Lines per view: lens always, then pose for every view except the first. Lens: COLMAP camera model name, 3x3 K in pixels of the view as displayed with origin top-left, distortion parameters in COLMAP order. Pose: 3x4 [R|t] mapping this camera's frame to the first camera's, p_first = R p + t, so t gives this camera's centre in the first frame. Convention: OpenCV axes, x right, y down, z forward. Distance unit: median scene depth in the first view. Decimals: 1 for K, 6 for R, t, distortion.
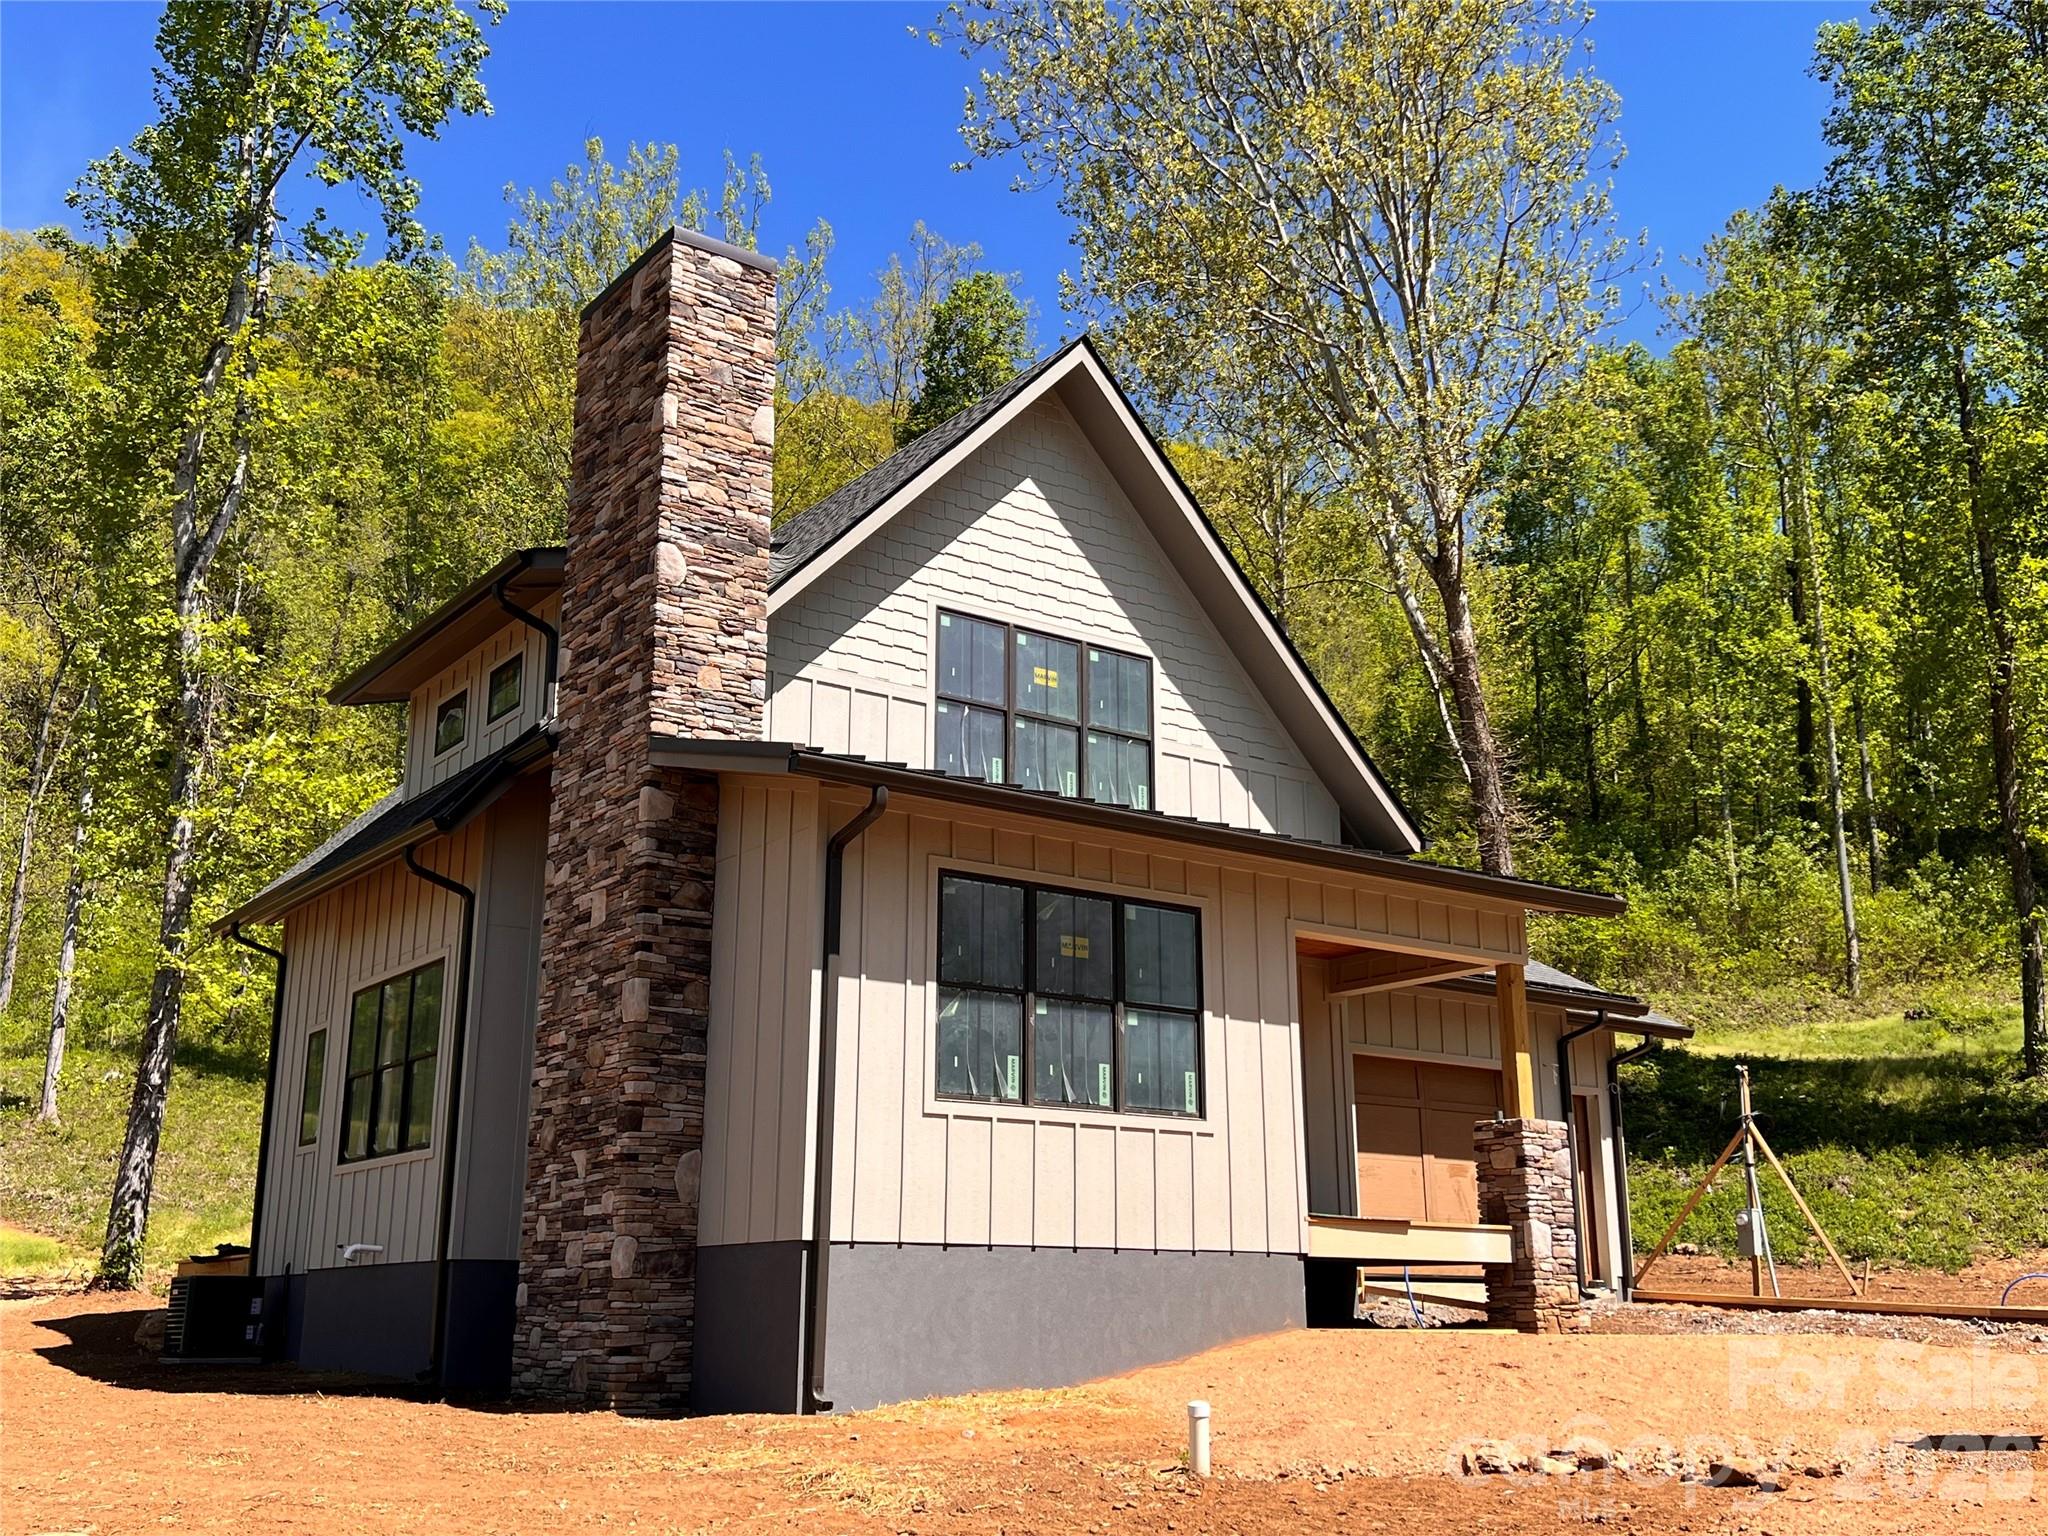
lens RADIAL K [[2025.9, 0, 1024.0], [0, 2025.9, 768.0], [0, 0, 1]] dist [0.005774, -0.007487]
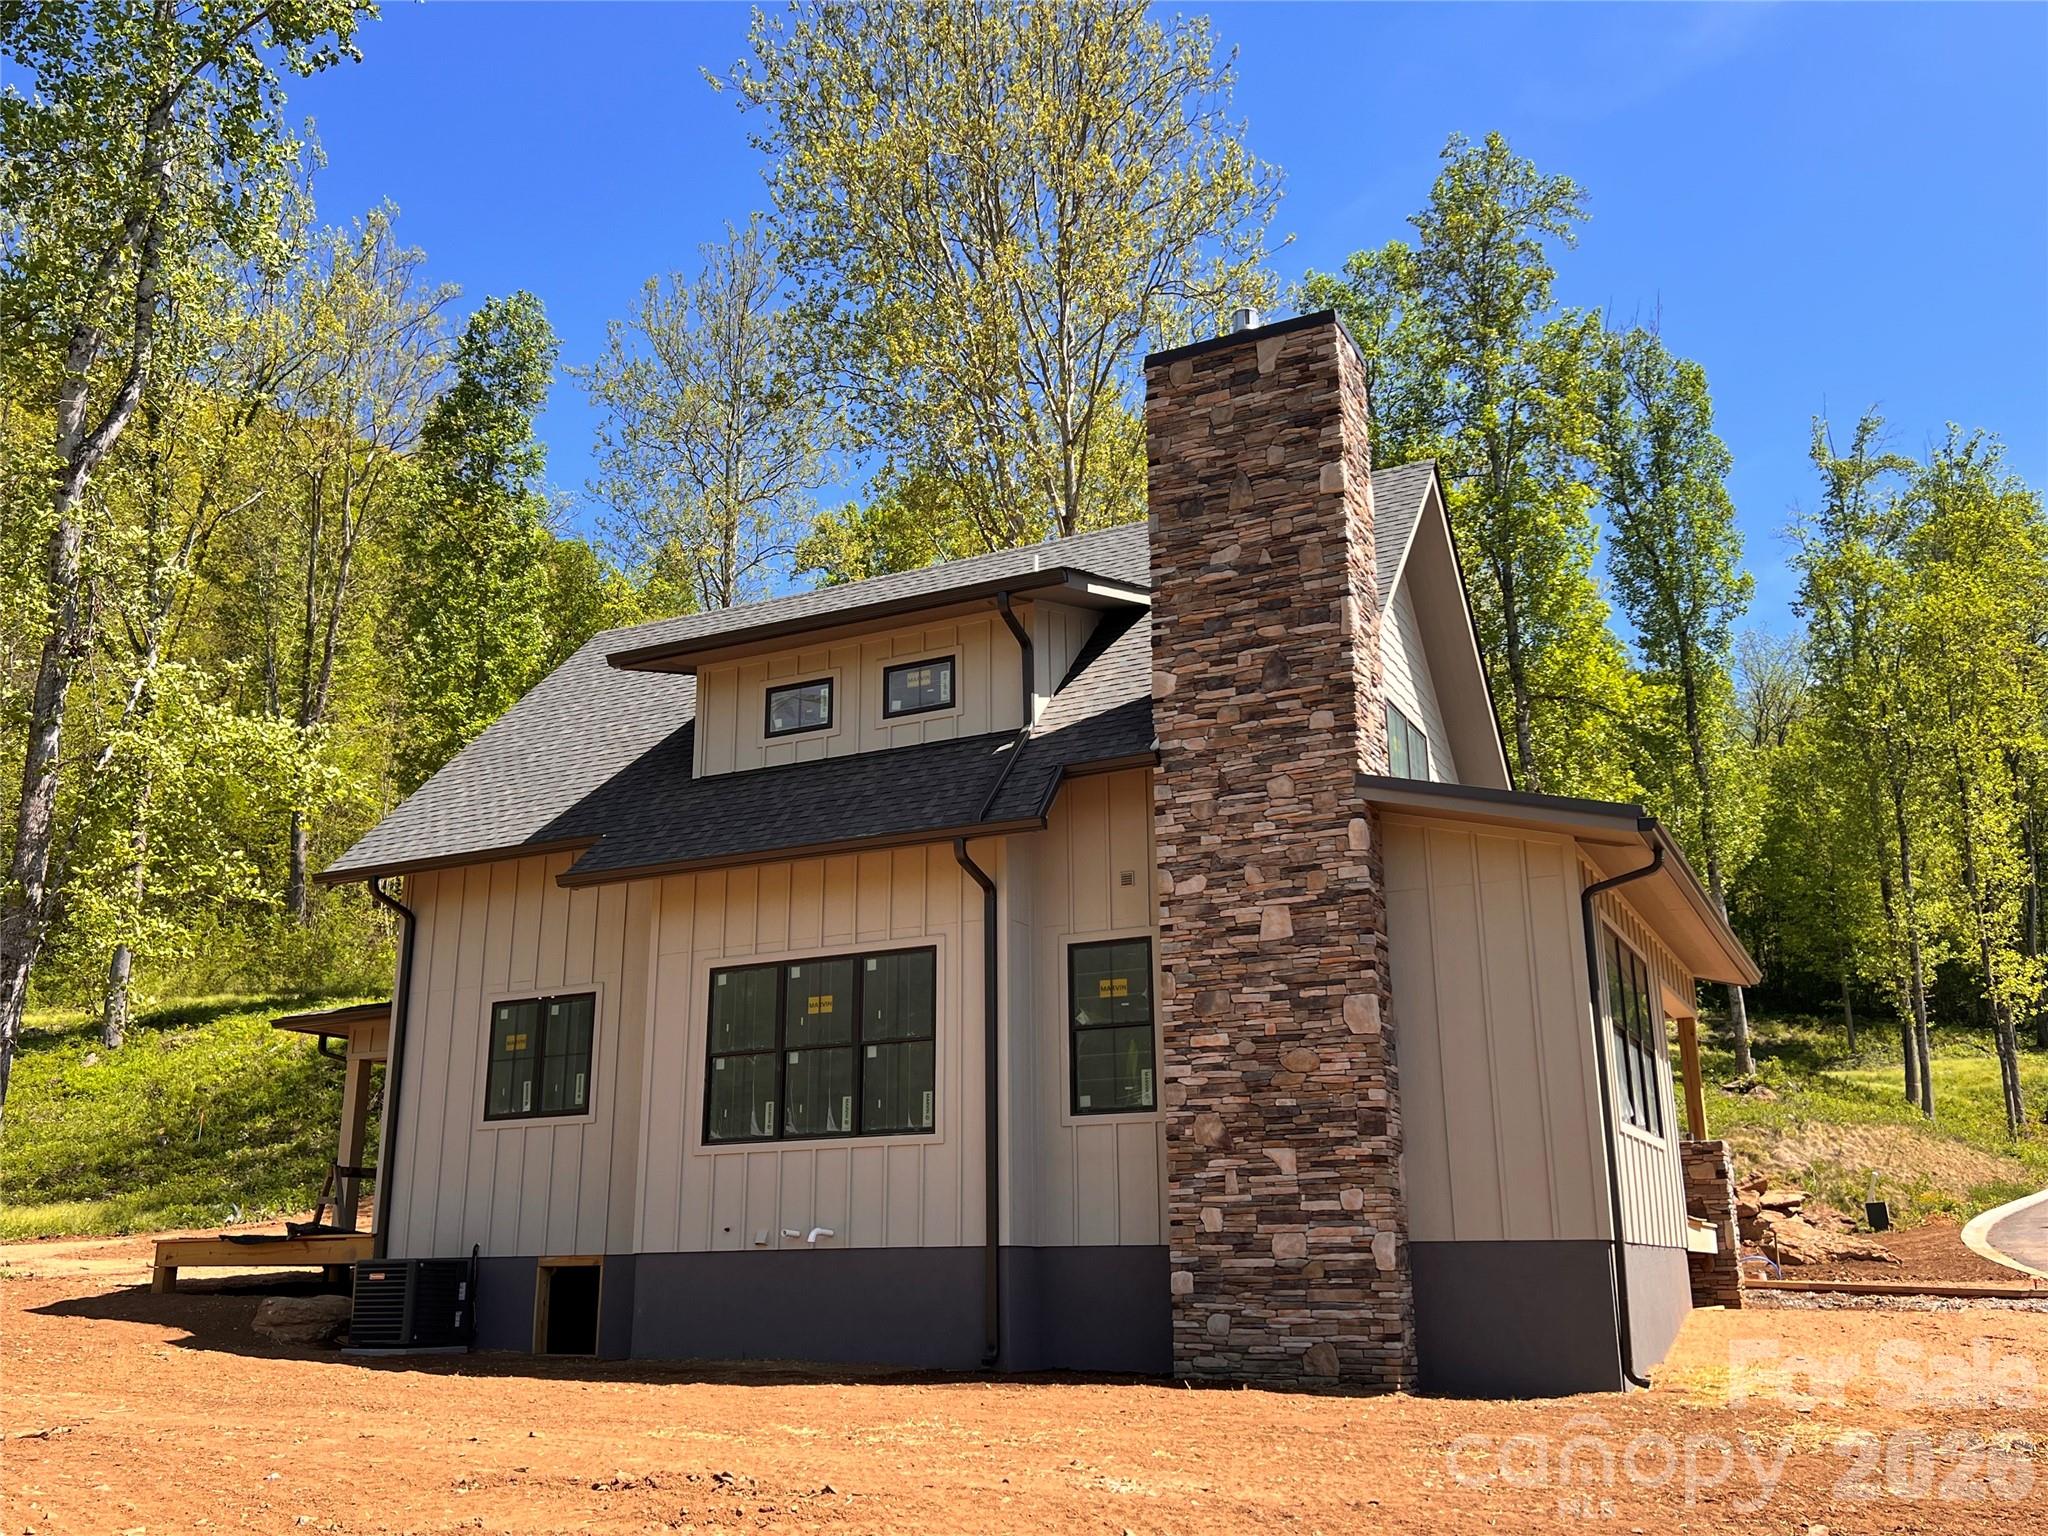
lens RADIAL K [[1789.9, 0, 1024.0], [0, 1789.9, 768.0], [0, 0, 1]] dist [0.006284, 0.000195]
pose [[0.886870, 0.123239, 0.445279, -0.695861], [-0.116690, 0.992271, -0.042214, 0.039572], [-0.447040, -0.014521, 0.894396, 0.191146]]
